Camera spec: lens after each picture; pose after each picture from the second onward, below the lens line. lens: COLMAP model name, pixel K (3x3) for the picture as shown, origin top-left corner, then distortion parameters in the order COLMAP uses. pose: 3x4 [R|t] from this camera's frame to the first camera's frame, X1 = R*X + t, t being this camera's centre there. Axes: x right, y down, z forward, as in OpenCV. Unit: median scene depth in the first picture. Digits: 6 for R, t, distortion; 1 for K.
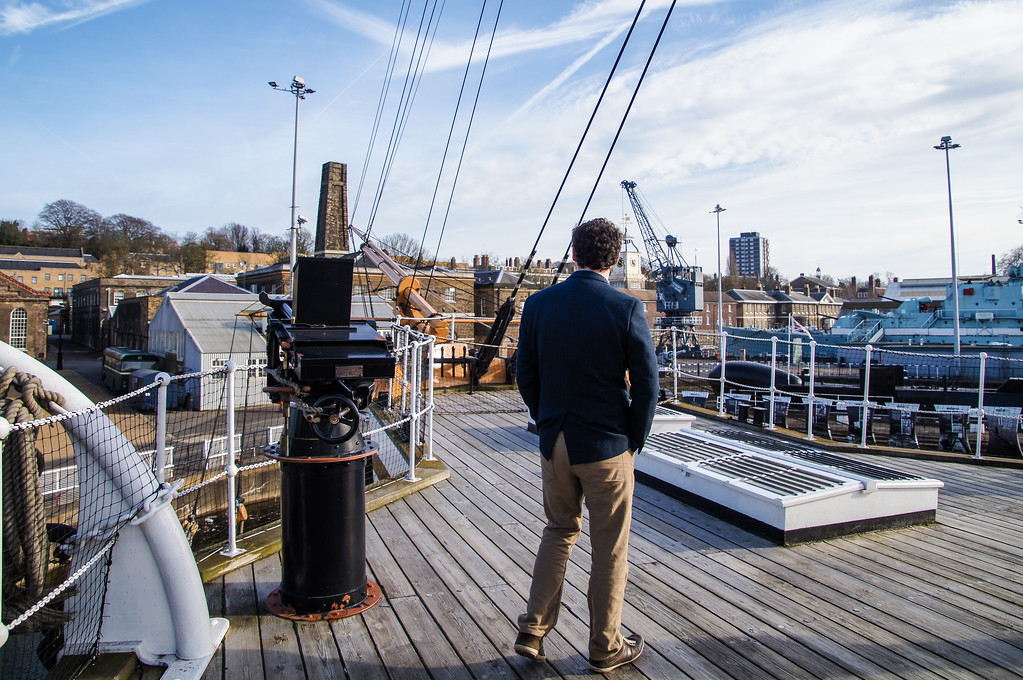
lens RADIAL K [[640.3, 0, 511.5], [0, 640.3, 340.0], [0, 0, 1]] dist [-0.002482, 0.000168]
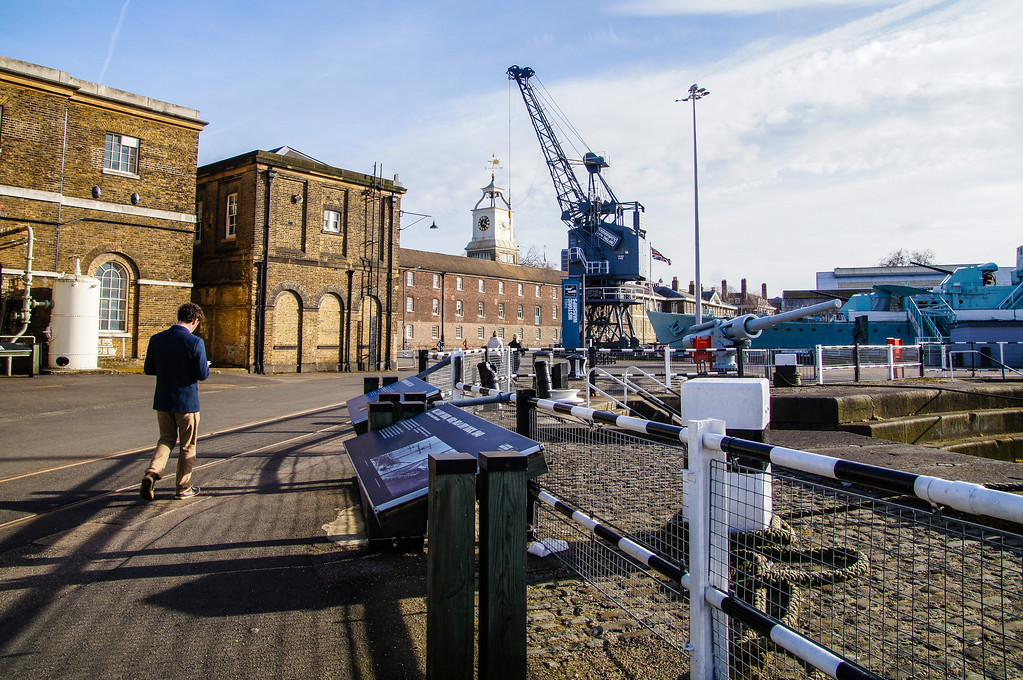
lens RADIAL K [[640.3, 0, 511.5], [0, 640.3, 340.0], [0, 0, 1]] dist [-0.002482, 0.000168]
pose [[0.959409, 0.025982, 0.280819, 0.012138], [-0.018139, 0.999370, -0.030490, 0.030603], [-0.281434, 0.024158, 0.959276, 0.449948]]
